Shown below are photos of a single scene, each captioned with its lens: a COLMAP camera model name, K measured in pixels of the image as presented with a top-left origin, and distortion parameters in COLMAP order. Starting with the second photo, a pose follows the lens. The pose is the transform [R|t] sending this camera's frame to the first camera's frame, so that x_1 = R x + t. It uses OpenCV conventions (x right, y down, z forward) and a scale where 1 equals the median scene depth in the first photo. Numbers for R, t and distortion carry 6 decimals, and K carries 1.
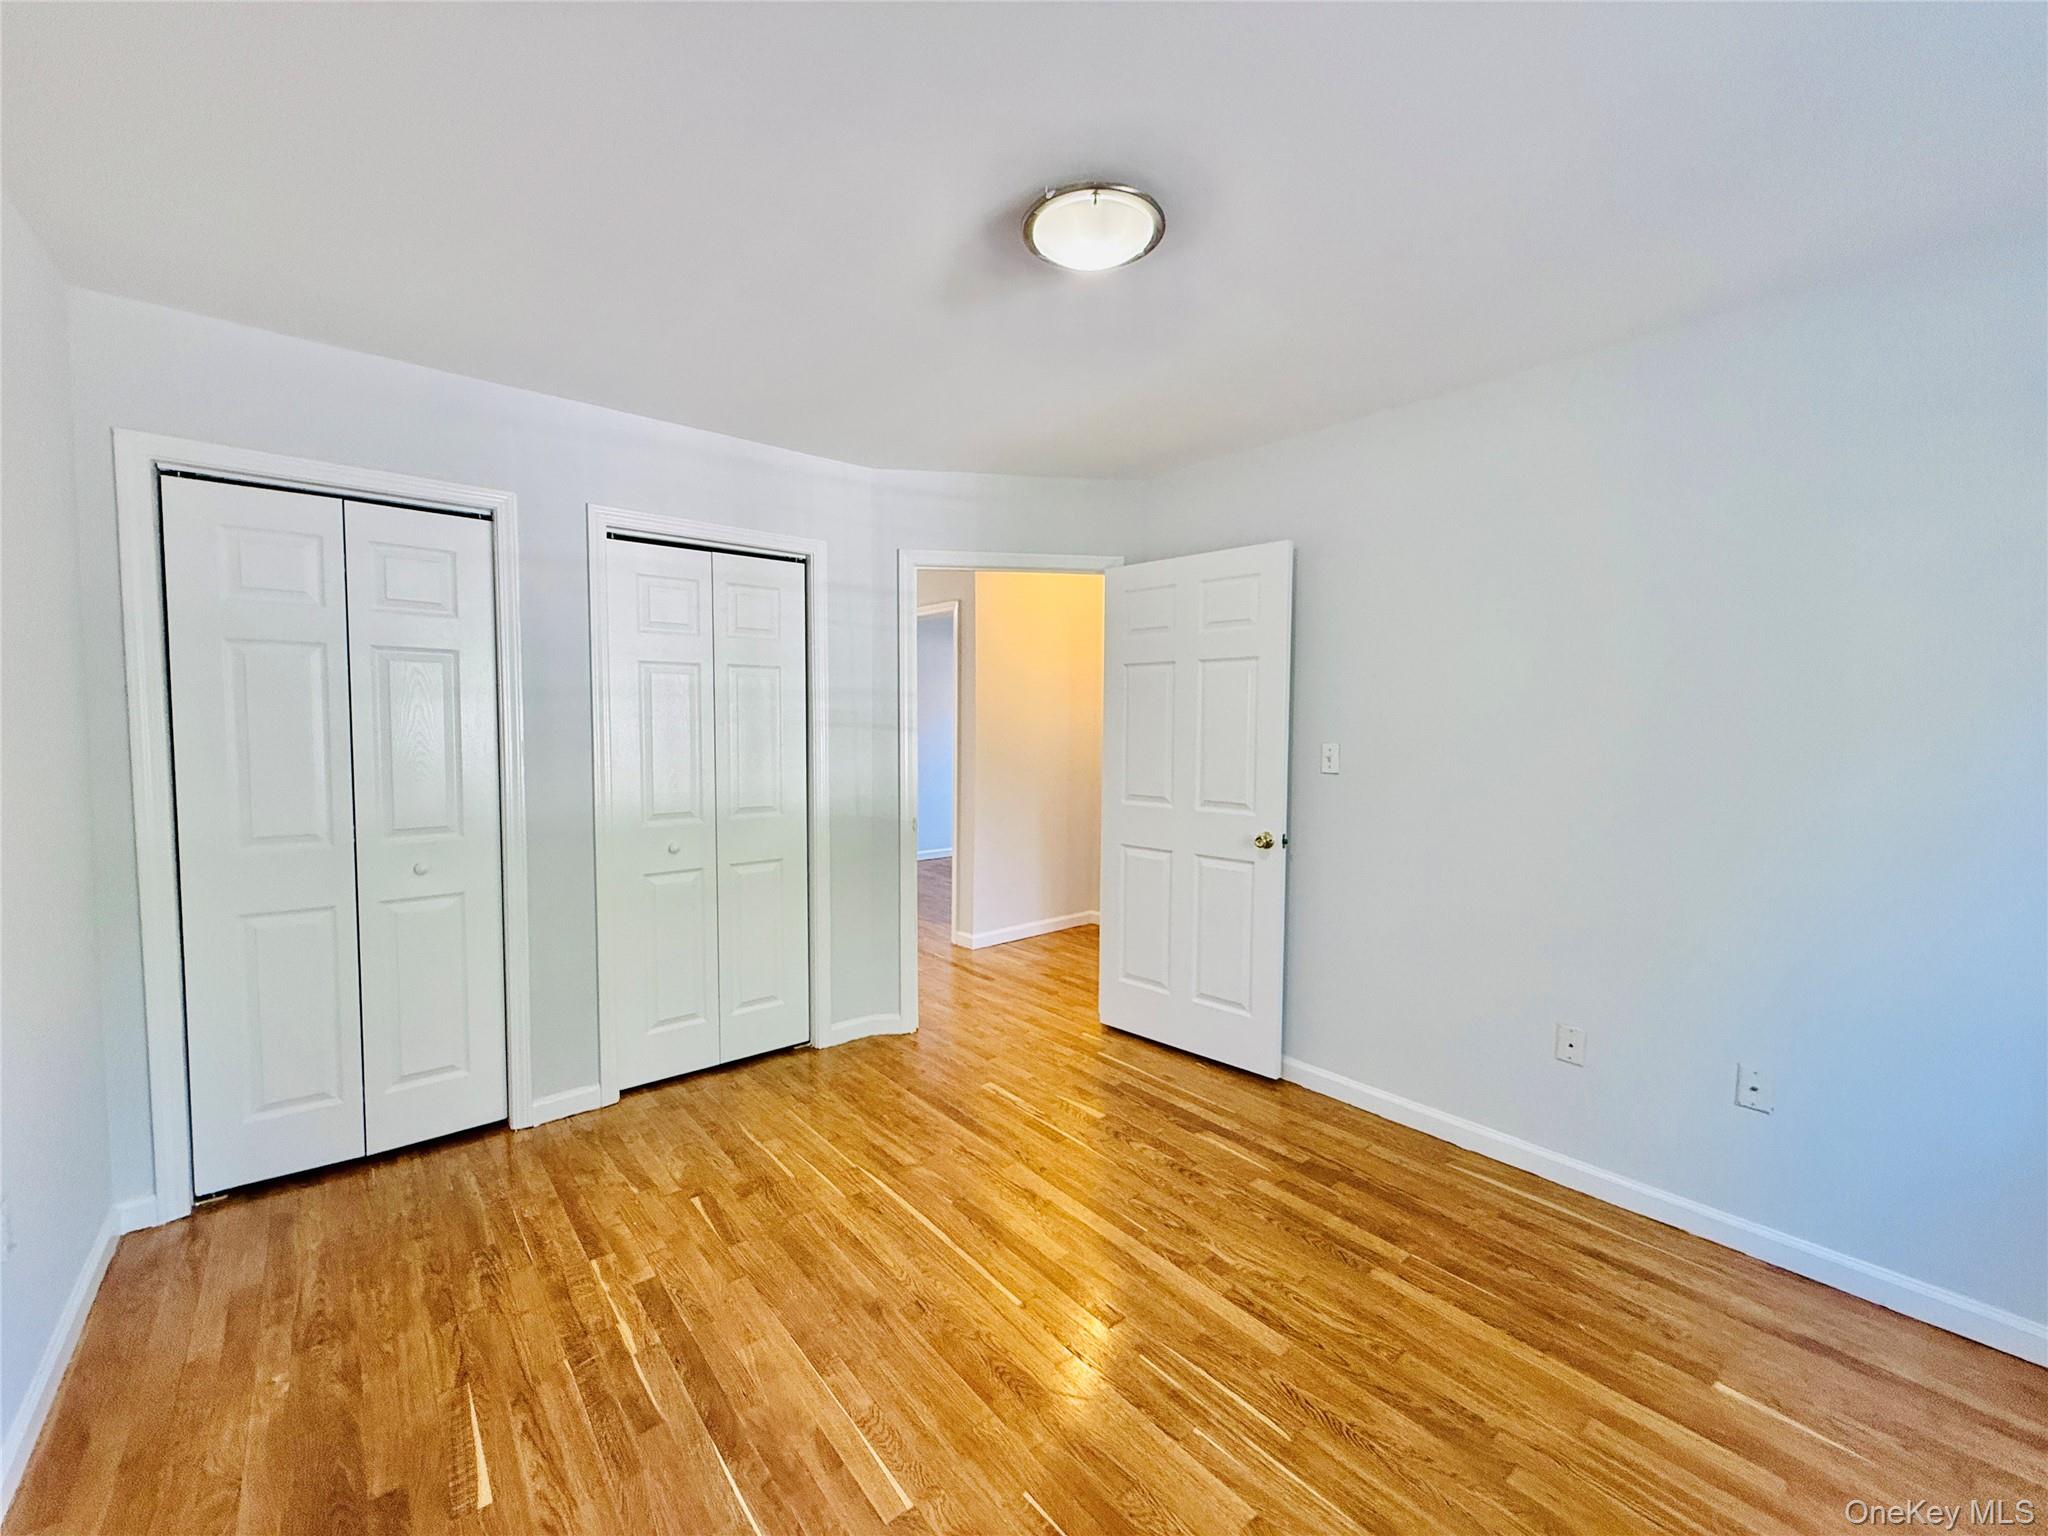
lens RADIAL K [[830.5, 0, 1022.0], [0, 830.5, 765.3], [0, 0, 1]] dist [-0.000371, -0.000036]
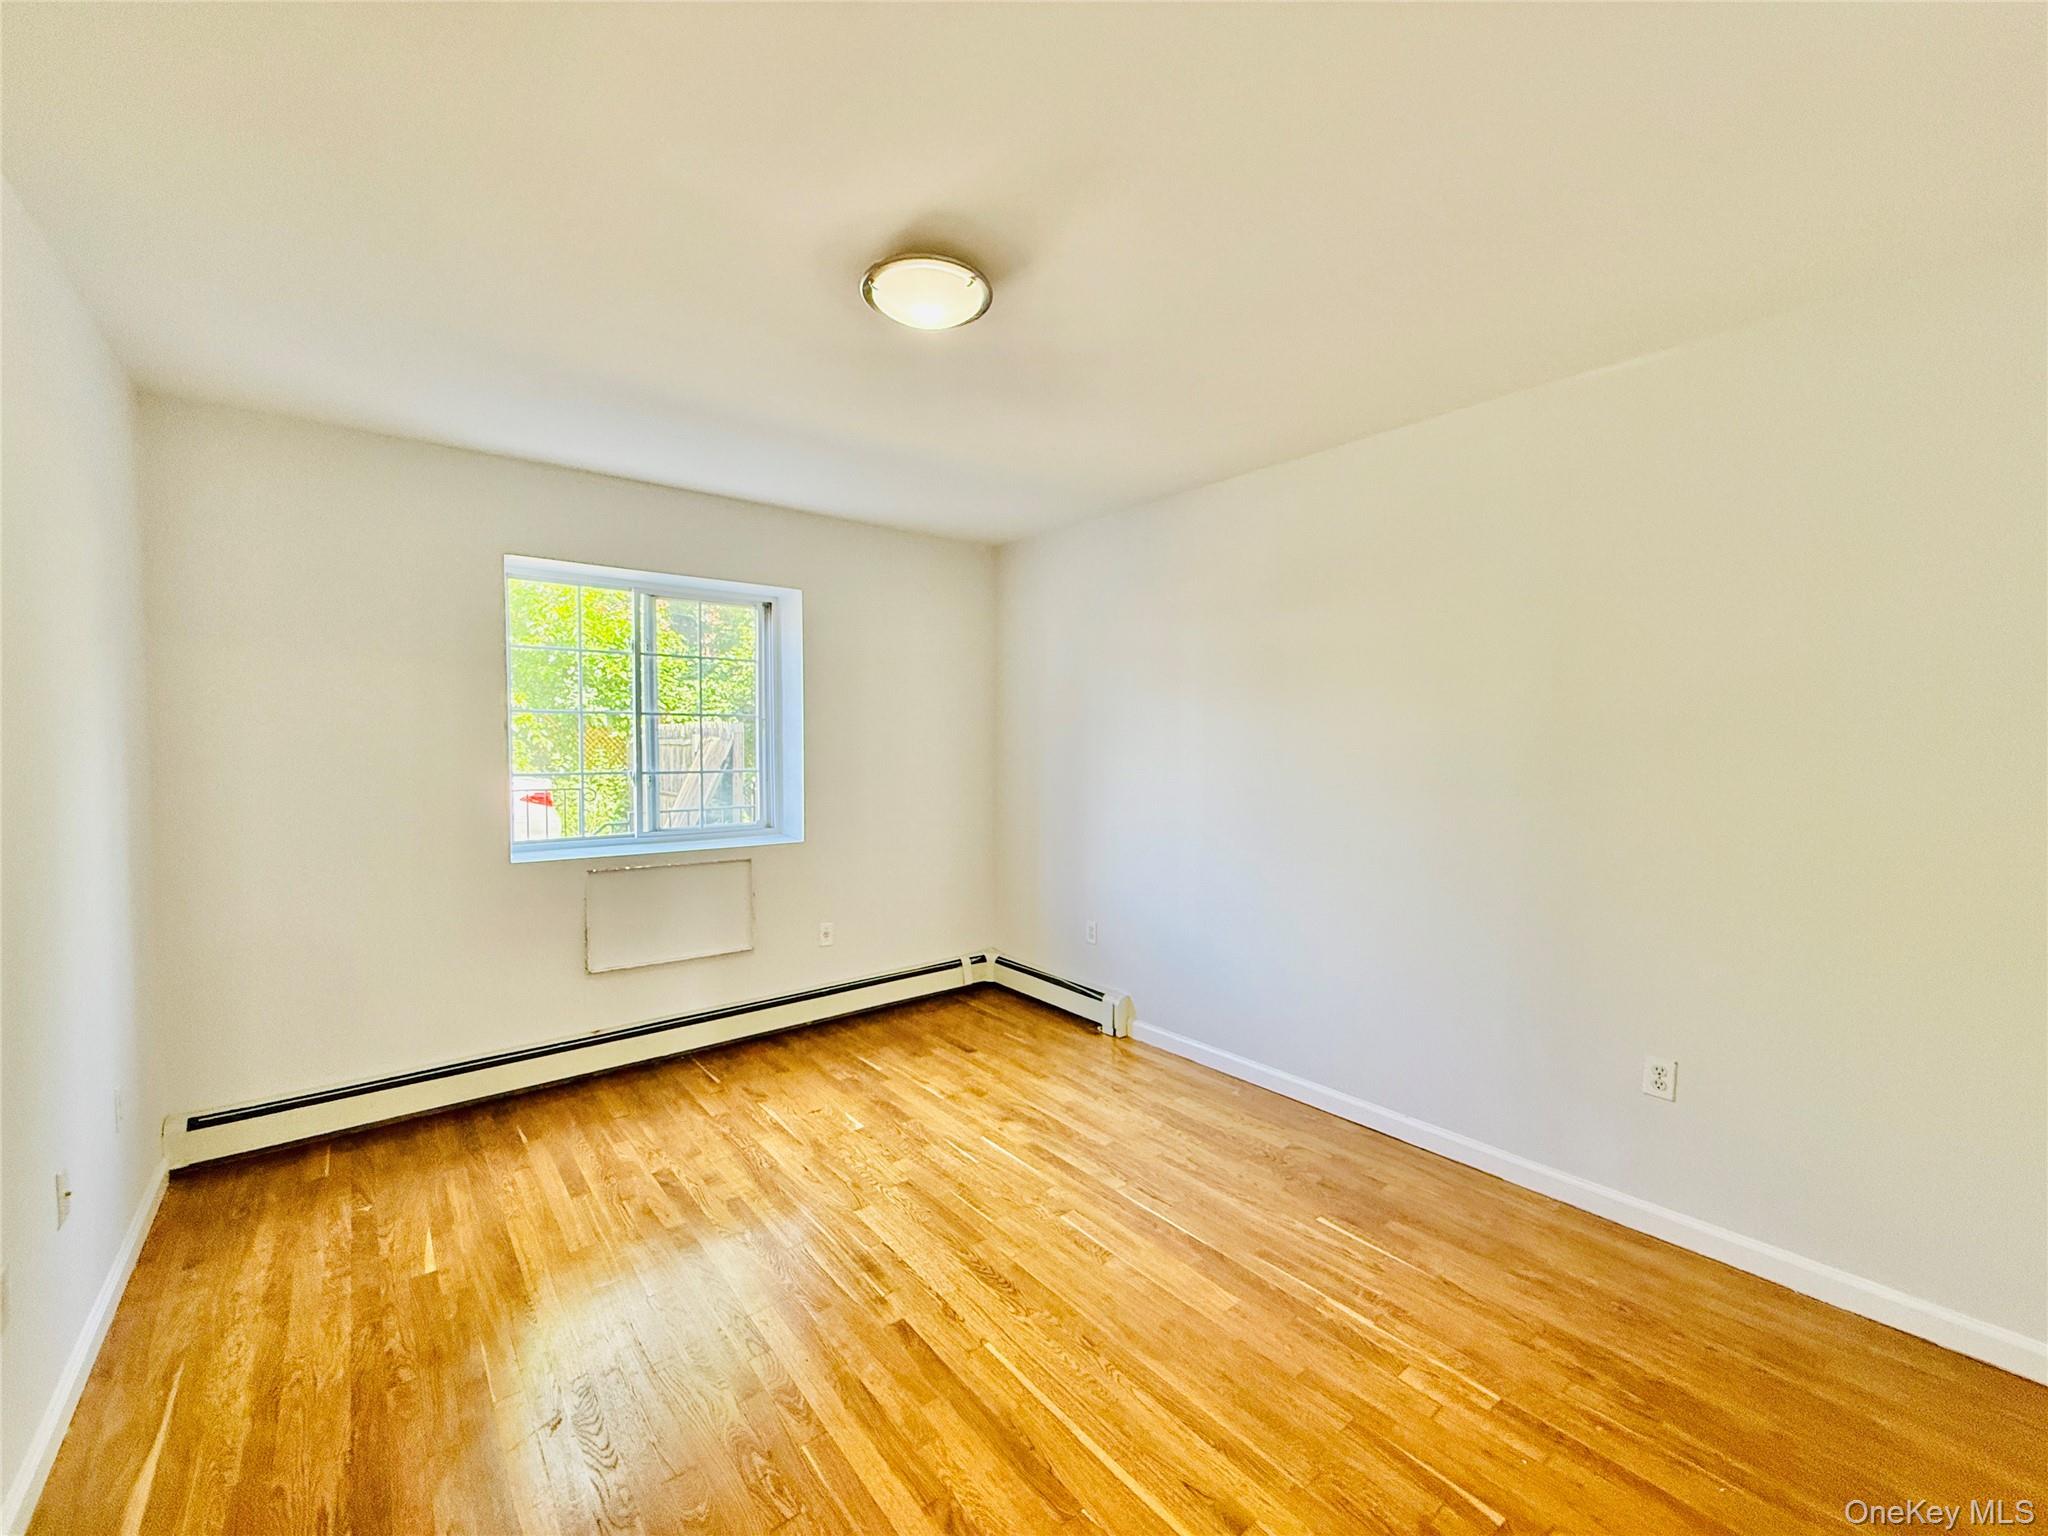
lens RADIAL K [[830.5, 0, 1023.5], [0, 830.5, 763.8], [0, 0, 1]] dist [-0.000371, -0.000036]
pose [[-0.999909, -0.006747, 0.011692, -0.053323], [-0.005752, 0.996520, 0.083159, -0.107807], [-0.012213, 0.083084, -0.996468, 1.926671]]
